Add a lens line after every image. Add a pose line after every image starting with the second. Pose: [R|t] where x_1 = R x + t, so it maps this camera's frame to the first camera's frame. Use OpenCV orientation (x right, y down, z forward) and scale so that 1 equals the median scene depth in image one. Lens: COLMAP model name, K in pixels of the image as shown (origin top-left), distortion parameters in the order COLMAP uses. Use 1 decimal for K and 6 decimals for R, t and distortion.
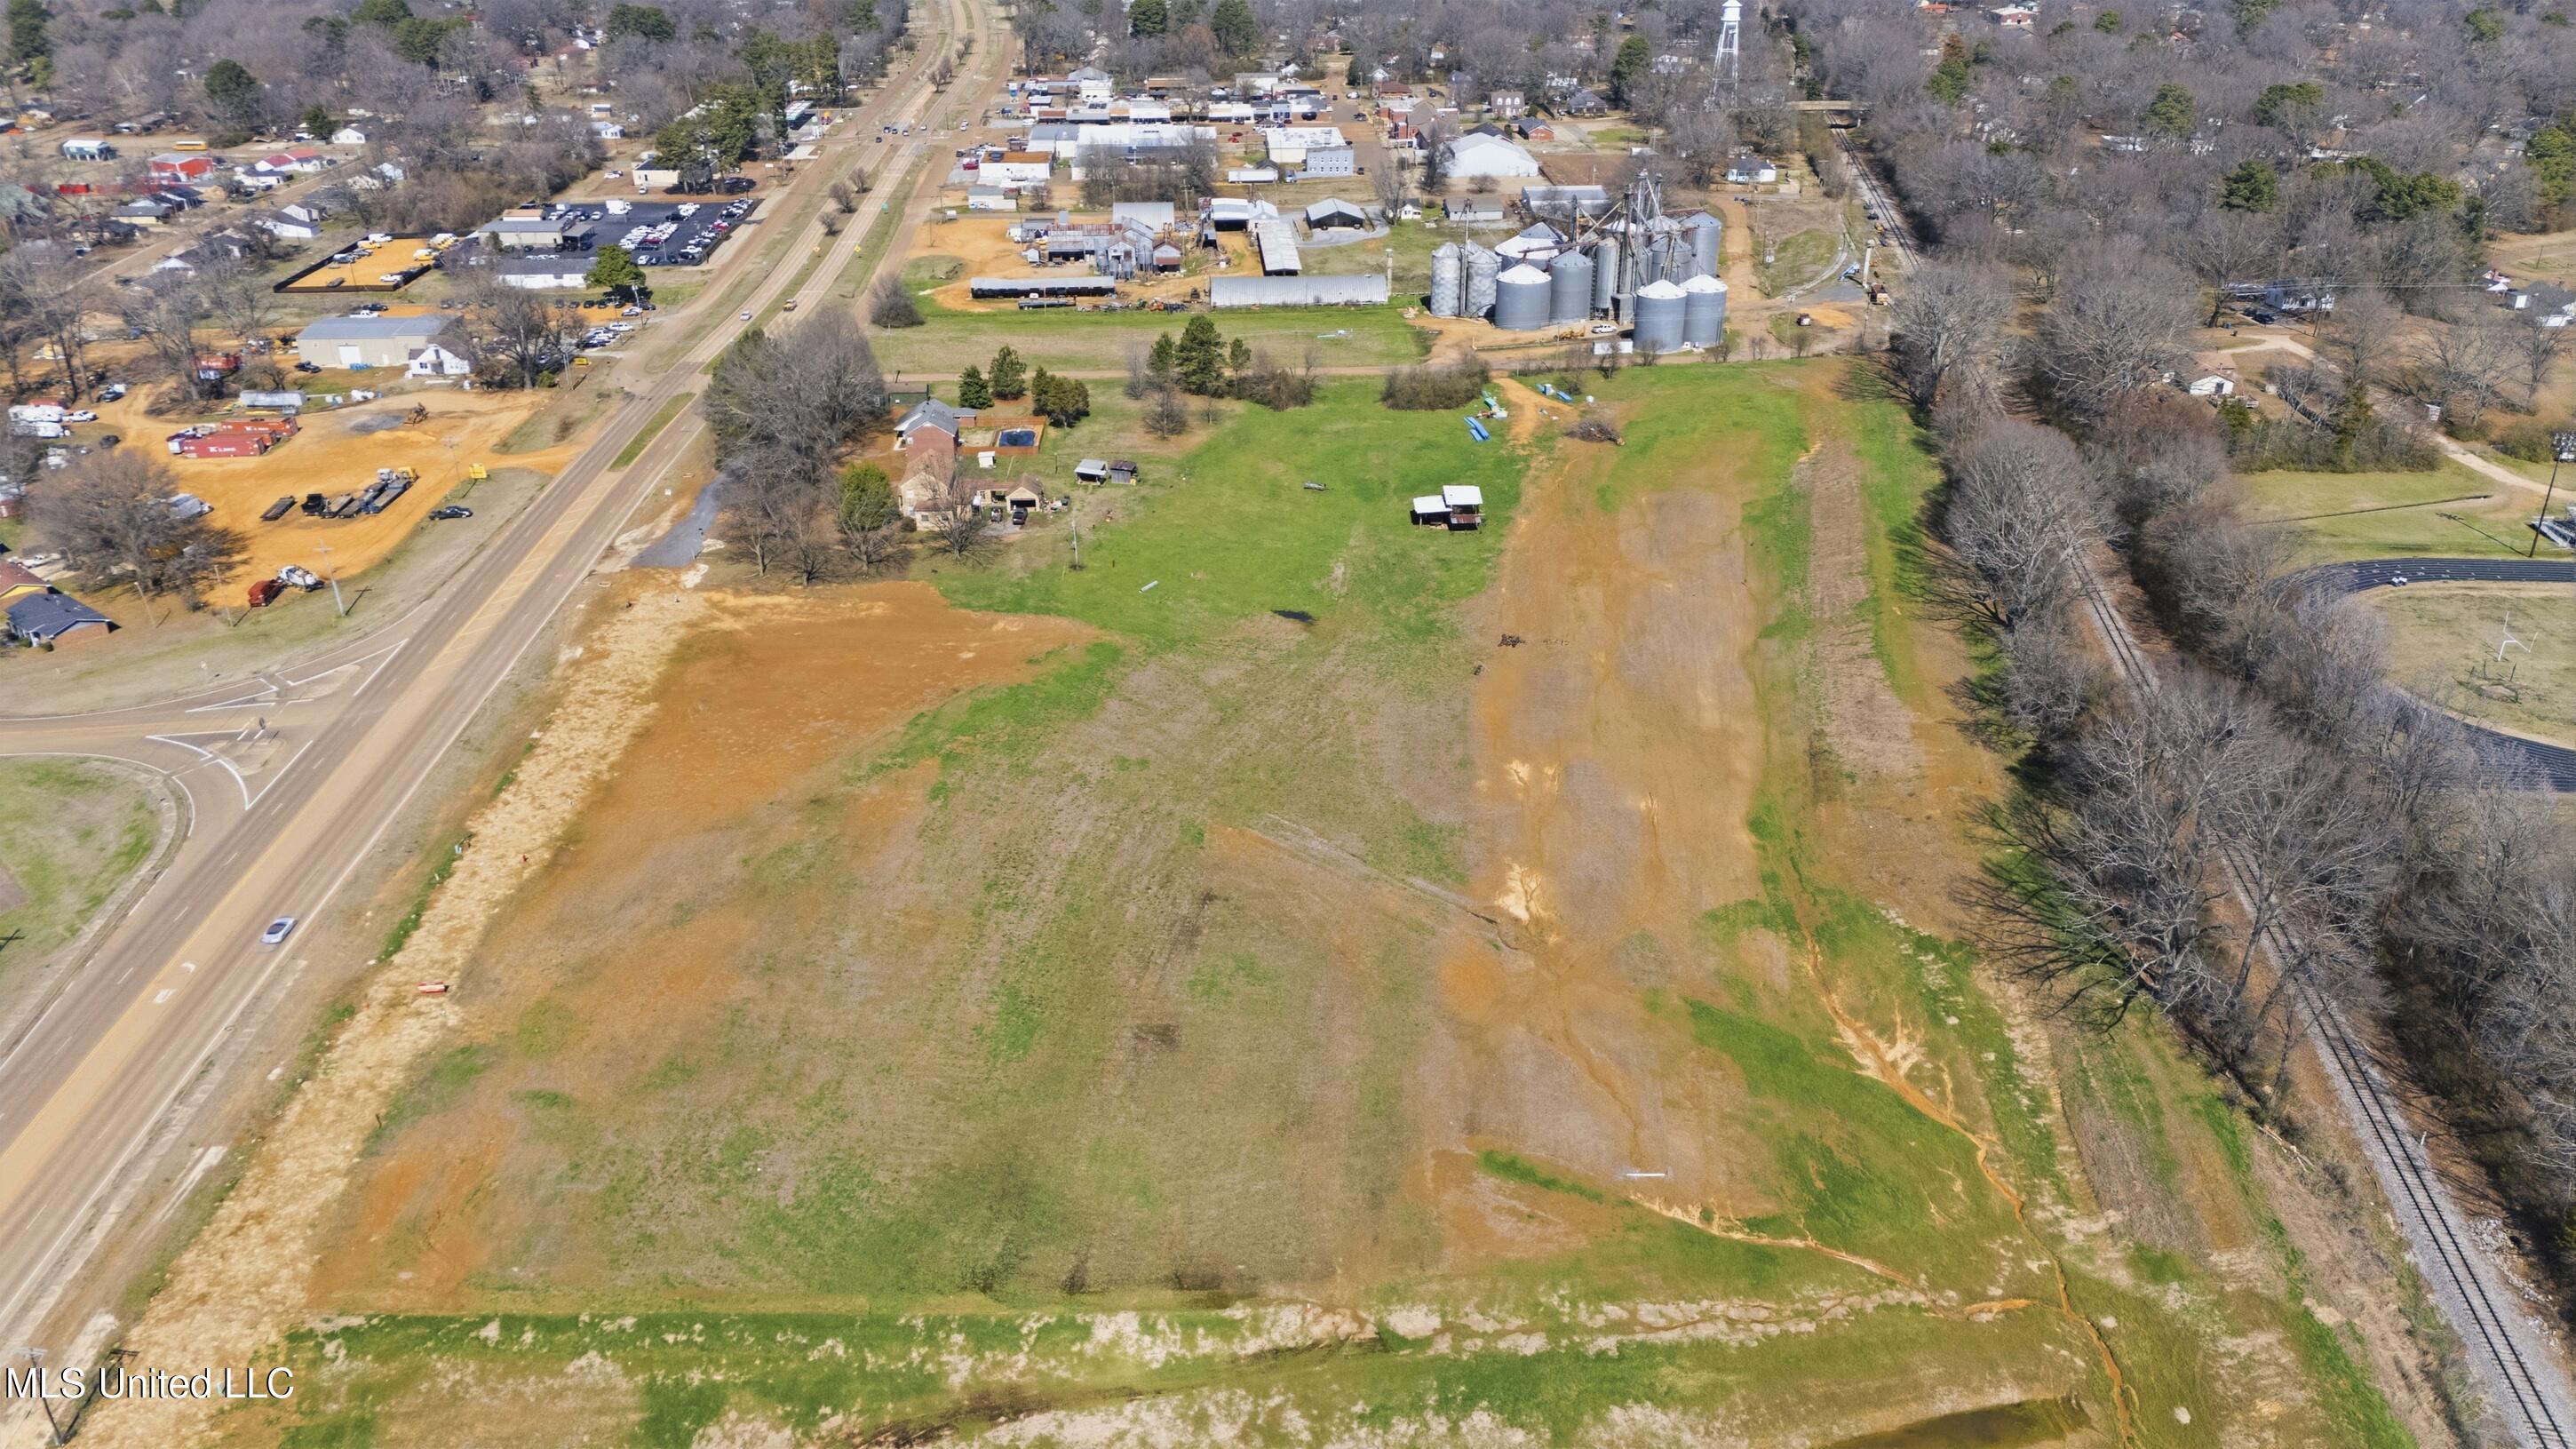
lens RADIAL K [[1884.2, 0, 1288.7], [0, 1884.2, 736.6], [0, 0, 1]] dist [0.082937, -0.083526]
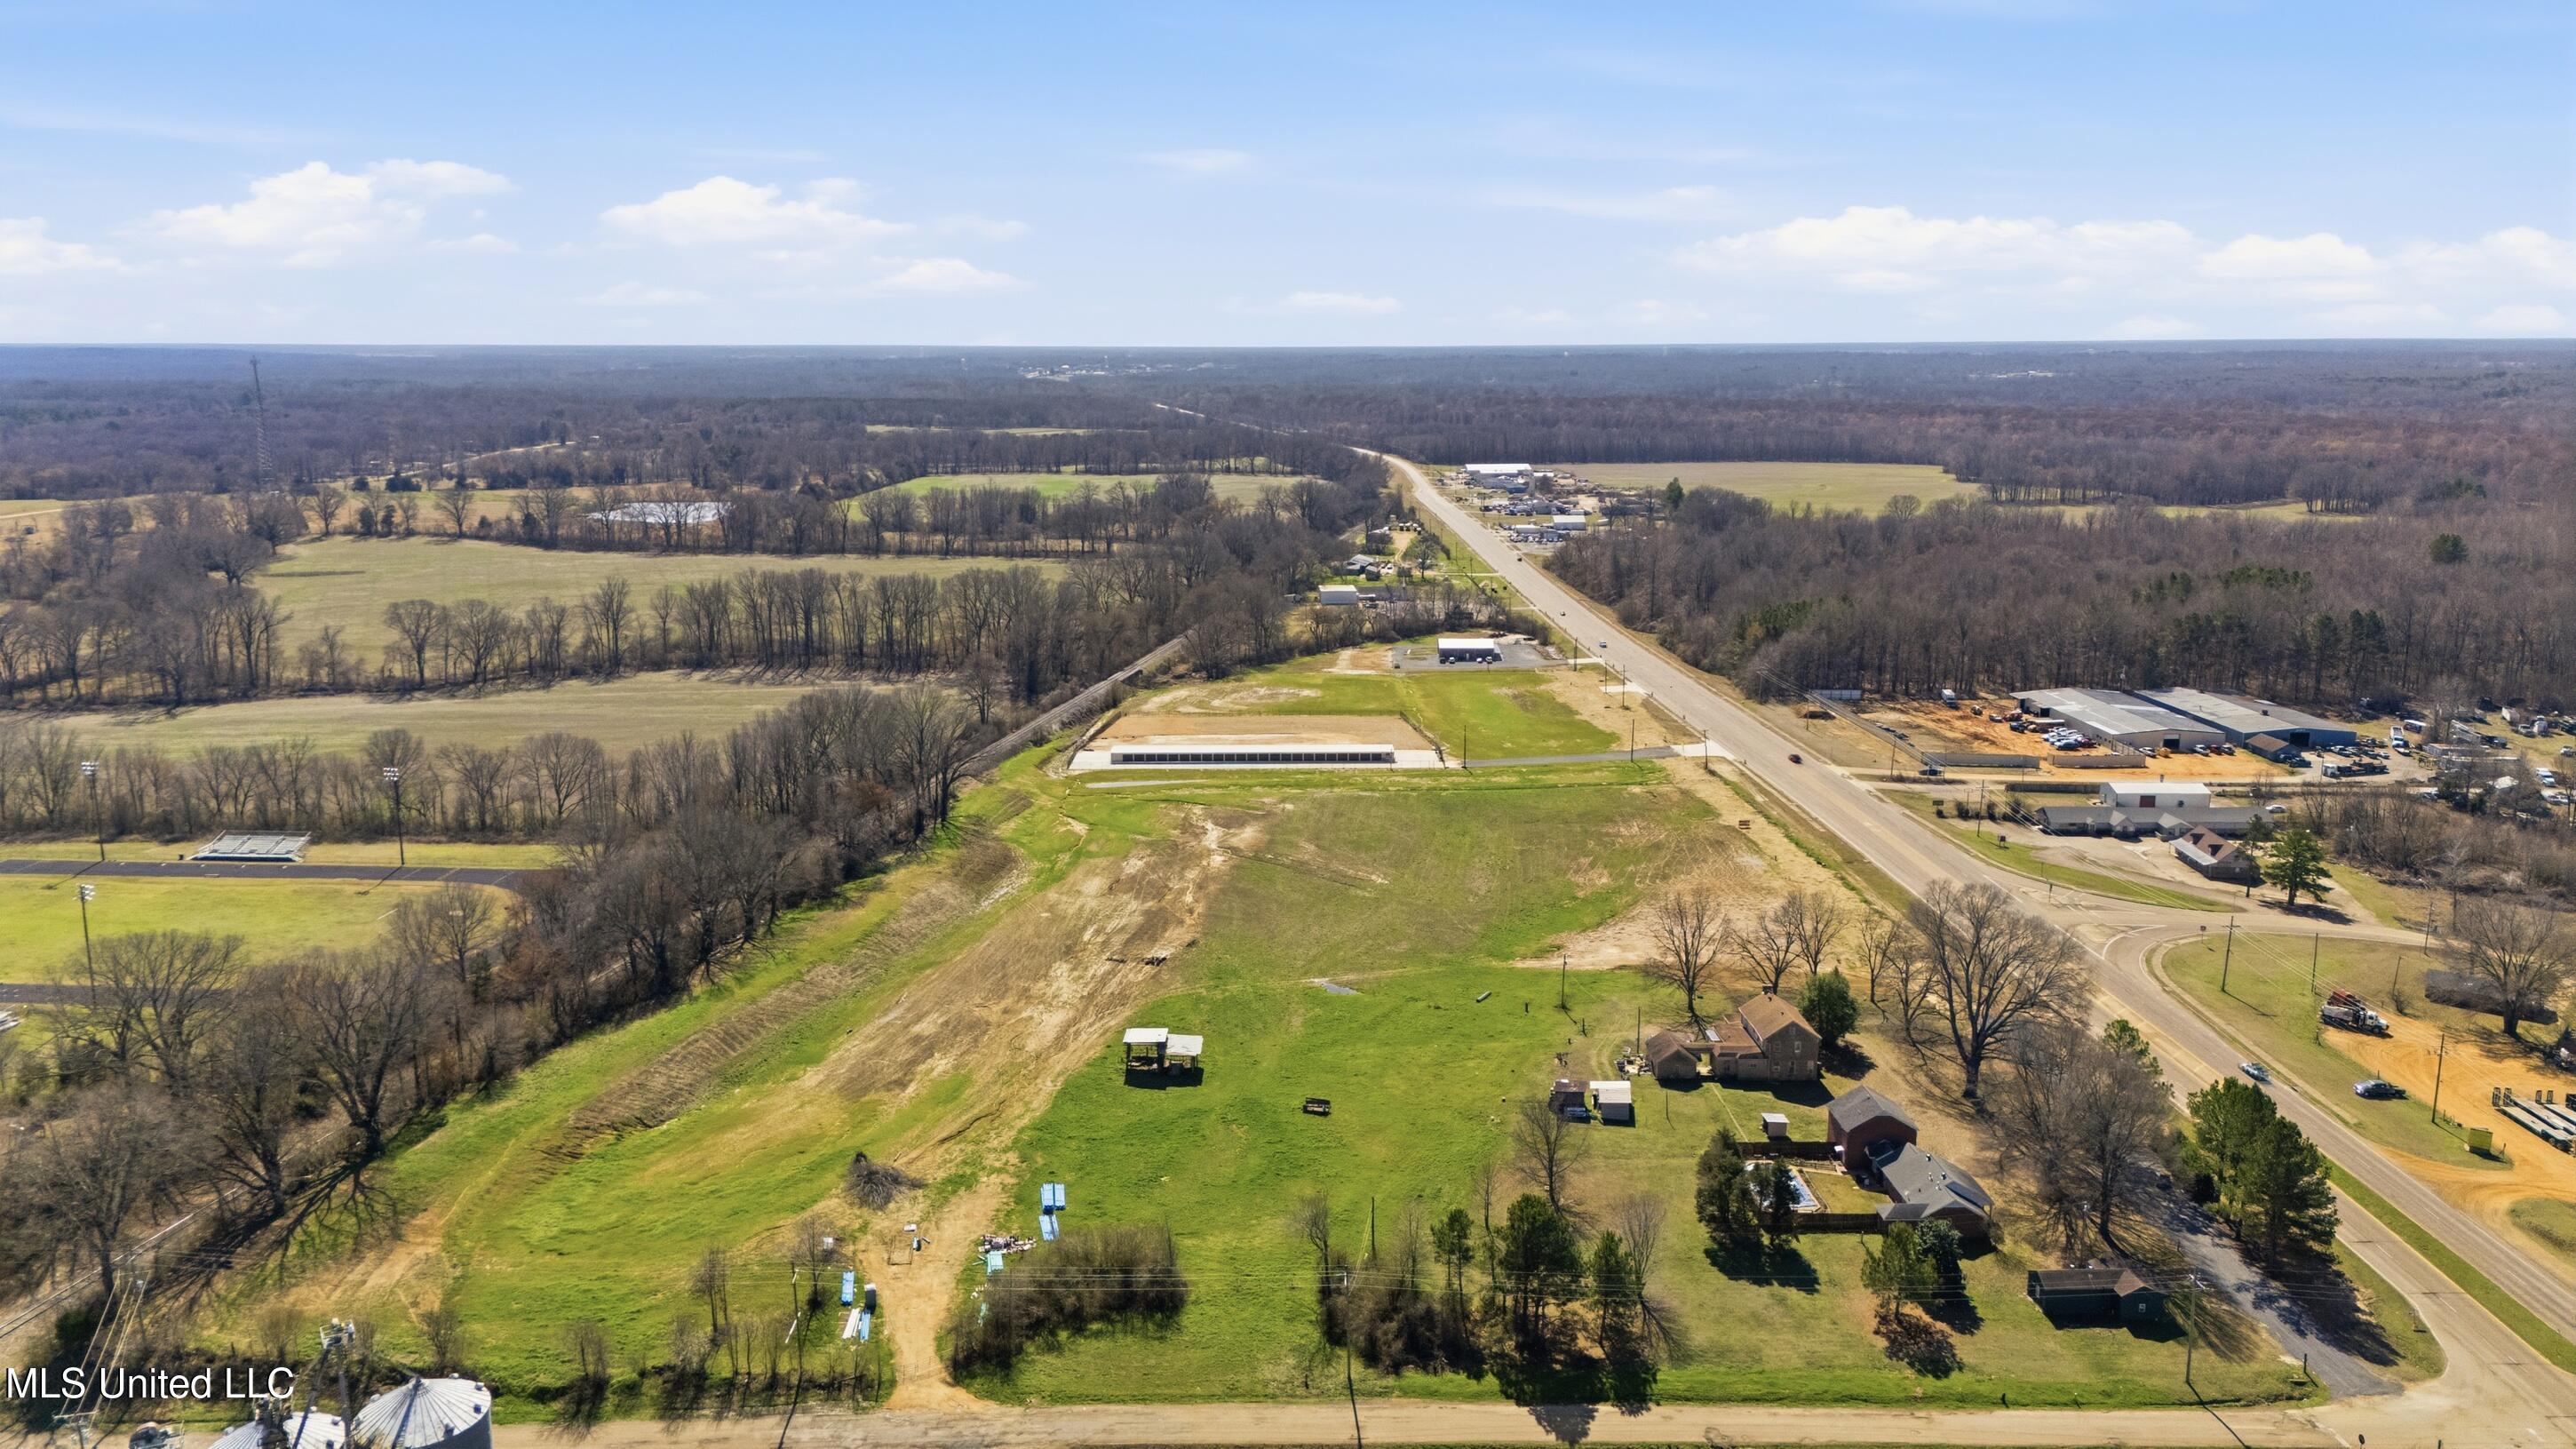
lens RADIAL K [[1884.2, 0, 1282.8], [0, 1884.2, 726.1], [0, 0, 1]] dist [0.082937, -0.083526]
pose [[-0.999791, 0.002935, 0.020230, 0.013463], [0.014712, 0.790386, 0.612433, -0.838361], [-0.014192, 0.612603, -0.790264, 1.745587]]
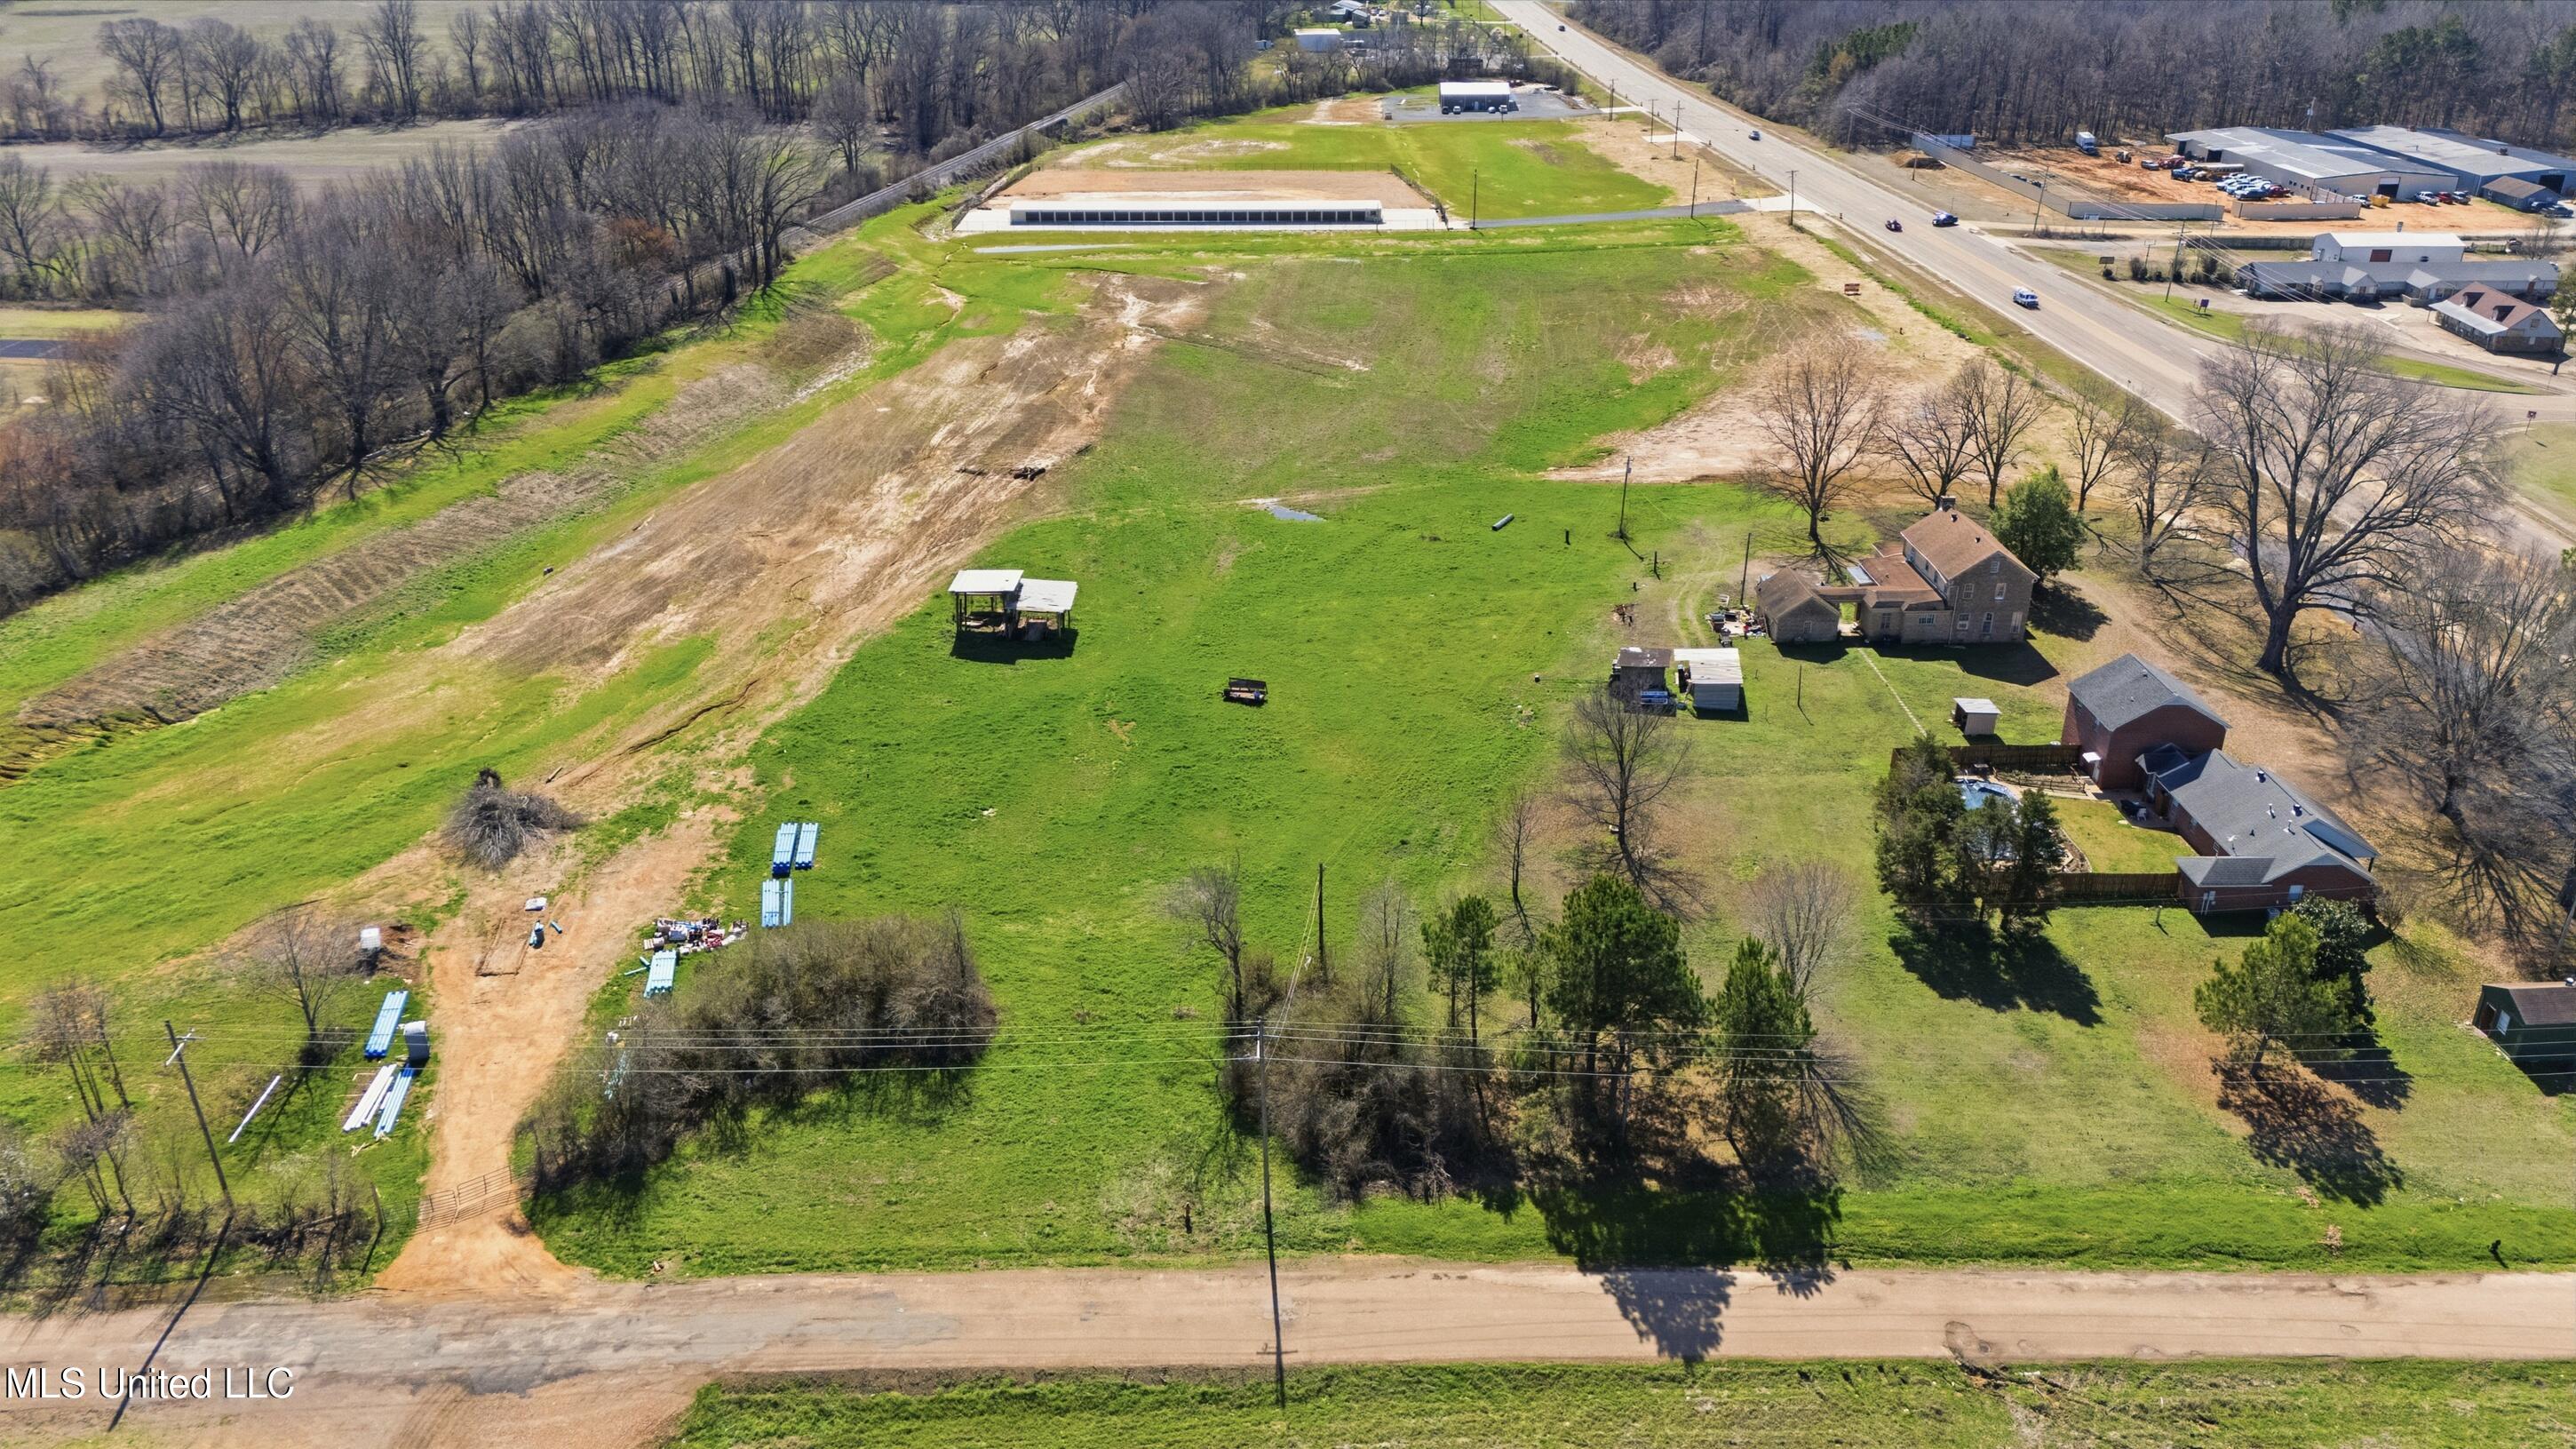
lens RADIAL K [[1884.2, 0, 1287.8], [0, 1884.2, 736.9], [0, 0, 1]] dist [0.082937, -0.083526]
pose [[-0.999920, 0.001009, 0.012629, -0.003908], [0.010583, 0.614516, 0.788834, -0.590348], [-0.006965, 0.788904, -0.614477, 1.511404]]
